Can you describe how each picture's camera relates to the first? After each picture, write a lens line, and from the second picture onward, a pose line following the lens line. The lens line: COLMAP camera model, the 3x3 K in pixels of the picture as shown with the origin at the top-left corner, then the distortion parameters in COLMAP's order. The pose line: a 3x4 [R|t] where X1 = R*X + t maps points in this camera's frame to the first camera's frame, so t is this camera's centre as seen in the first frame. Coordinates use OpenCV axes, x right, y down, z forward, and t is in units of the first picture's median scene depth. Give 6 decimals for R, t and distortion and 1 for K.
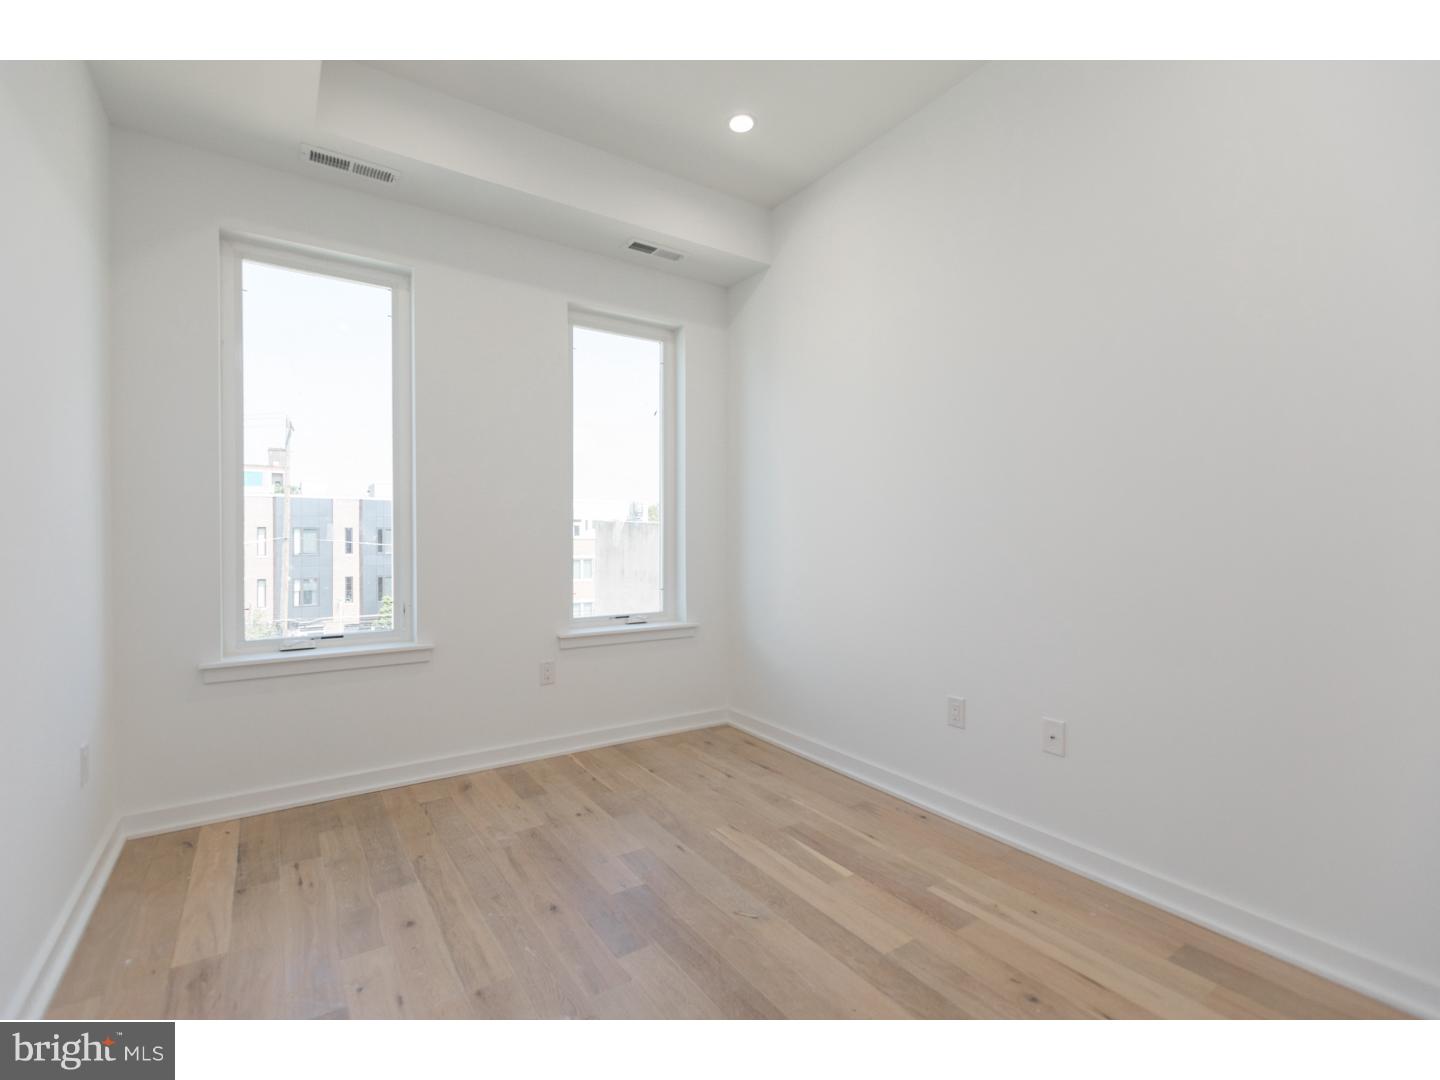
lens RADIAL K [[646.0, 0, 713.5], [0, 646.0, 539.9], [0, 0, 1]] dist [0.000678, -0.000650]
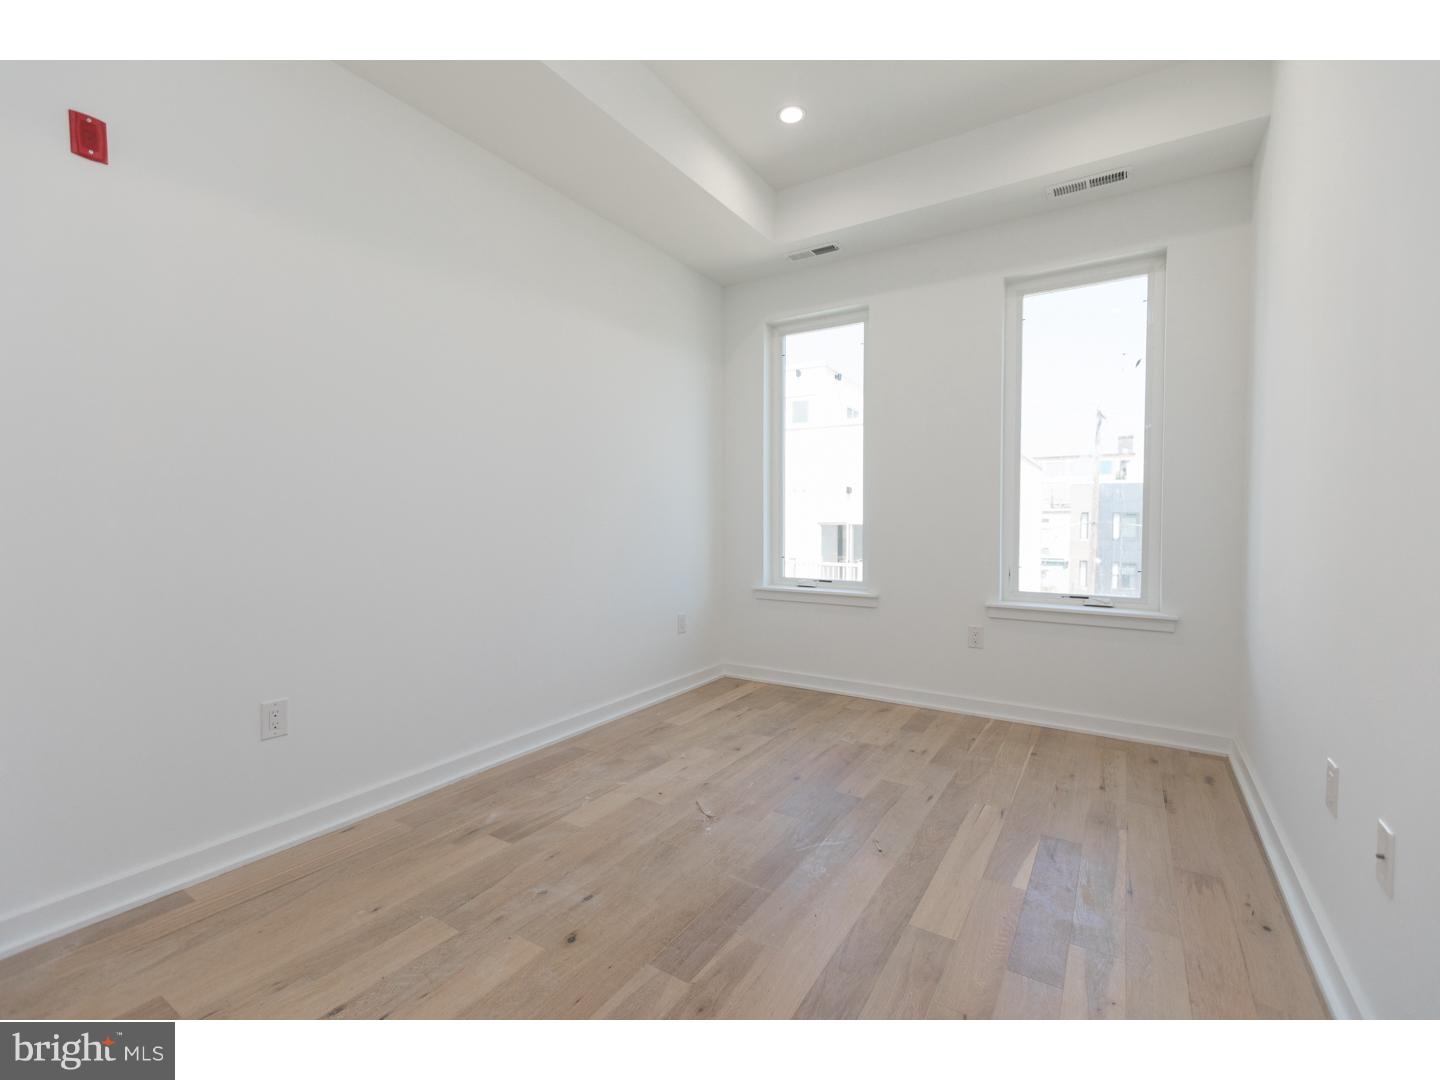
lens RADIAL K [[640.0, 0, 716.2], [0, 640.0, 537.9], [0, 0, 1]] dist [0.000990, -0.000766]
pose [[0.393769, 0.026006, -0.918842, 0.620640], [-0.008292, 0.999660, 0.024740, 0.021770], [0.919172, -0.002123, 0.393850, 0.215652]]
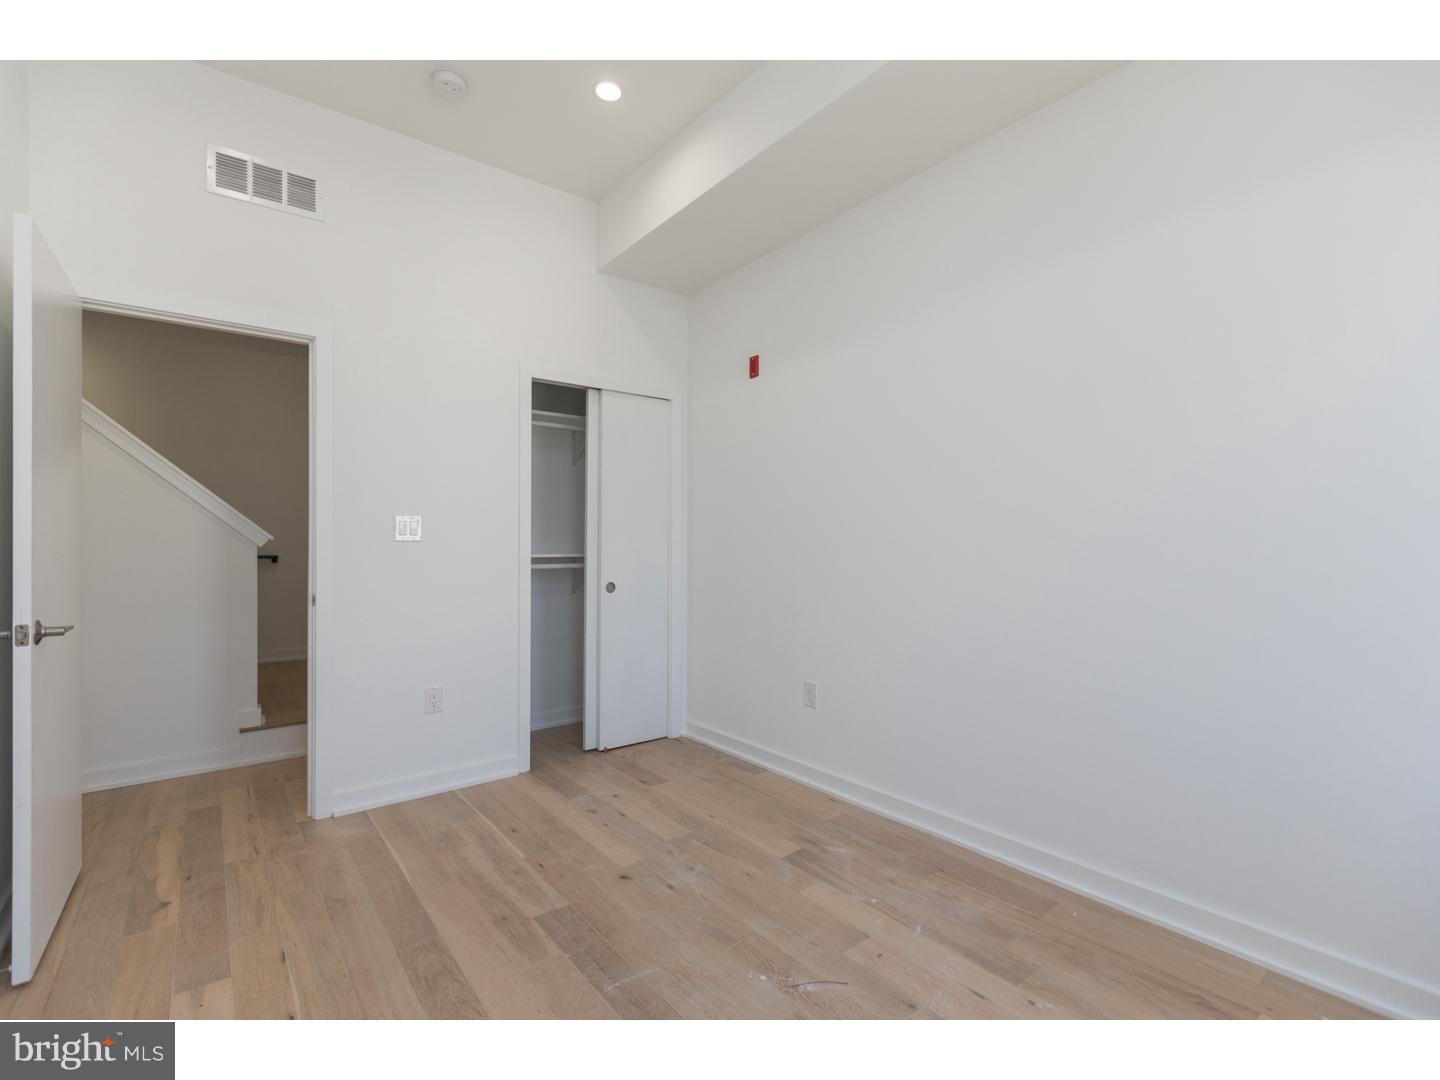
lens RADIAL K [[646.0, 0, 713.5], [0, 646.0, 539.9], [0, 0, 1]] dist [0.000678, -0.000650]
pose [[-0.997798, 0.000996, -0.066323, 0.004585], [0.001155, 0.999997, -0.002360, -0.005557], [0.066320, -0.002432, -0.997795, 1.089893]]
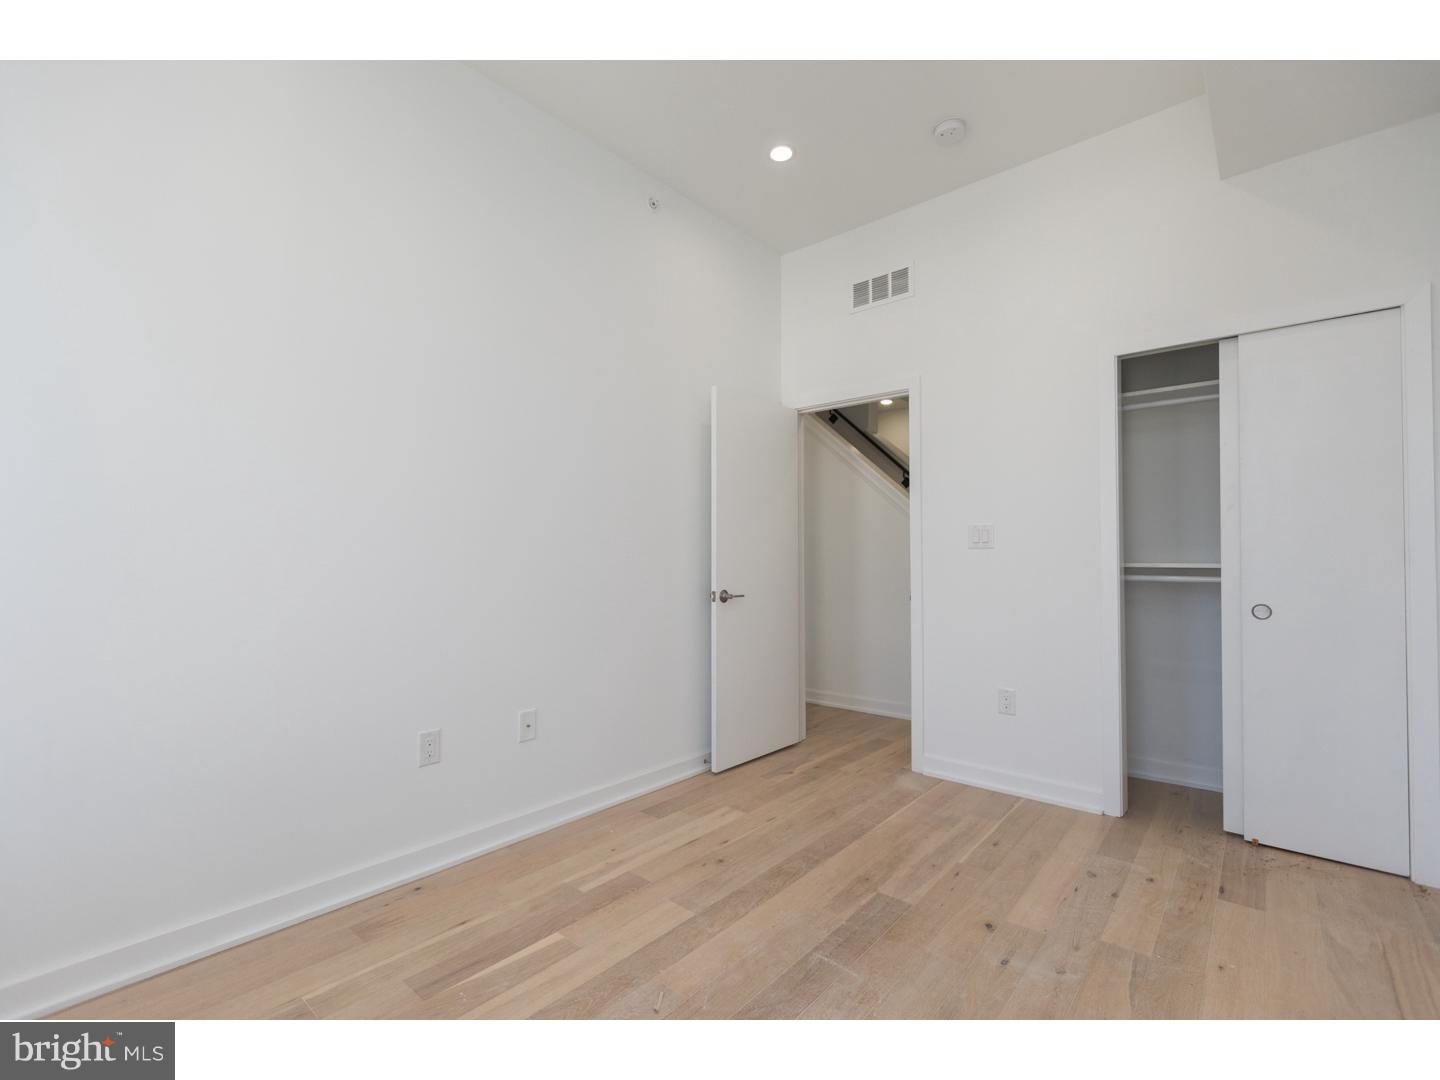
lens RADIAL K [[640.0, 0, 716.2], [0, 640.0, 537.9], [0, 0, 1]] dist [0.000990, -0.000766]
pose [[-0.258206, 0.031833, 0.965565, -0.520635], [0.003670, 0.999482, -0.031969, 0.009199], [-0.966083, -0.004711, -0.258189, 0.766918]]
